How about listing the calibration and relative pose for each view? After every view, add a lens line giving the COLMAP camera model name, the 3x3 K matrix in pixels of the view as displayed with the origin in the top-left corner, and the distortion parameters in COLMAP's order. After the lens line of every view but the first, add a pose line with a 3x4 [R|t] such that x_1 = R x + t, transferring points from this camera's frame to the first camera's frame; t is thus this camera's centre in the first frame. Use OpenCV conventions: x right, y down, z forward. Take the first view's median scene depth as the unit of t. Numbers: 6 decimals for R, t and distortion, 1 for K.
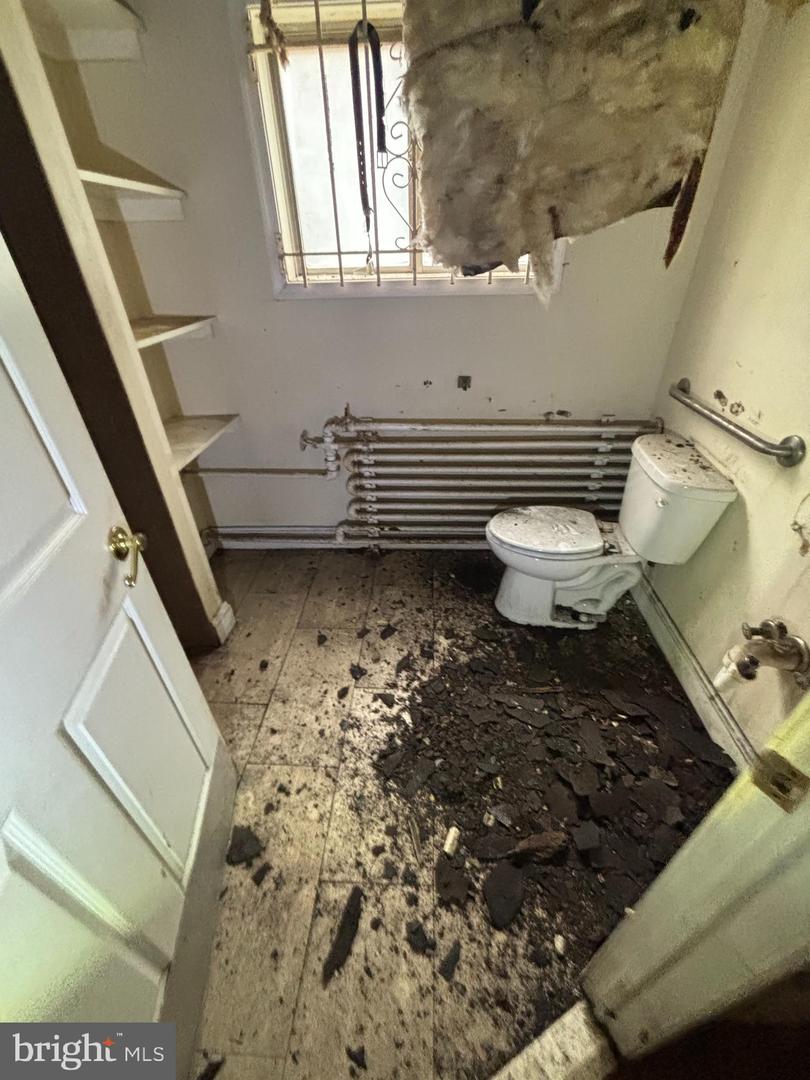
lens RADIAL K [[439.2, 0, 405.0], [0, 439.2, 540.0], [0, 0, 1]] dist [0.004502, -0.000310]
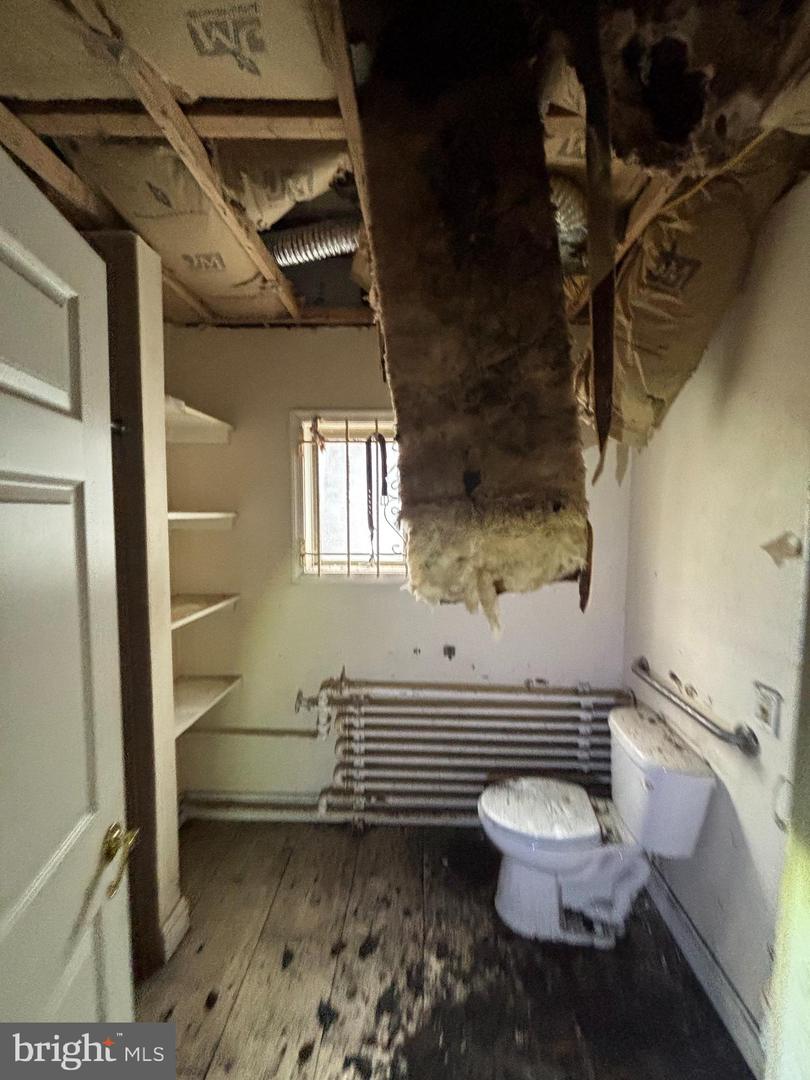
lens RADIAL K [[439.2, 0, 405.0], [0, 439.2, 540.0], [0, 0, 1]] dist [0.004502, -0.000310]
pose [[0.999637, 0.025540, 0.008608, 0.004086], [-0.017845, 0.866551, -0.498769, -0.044283], [-0.020198, 0.498434, 0.866692, -0.113544]]
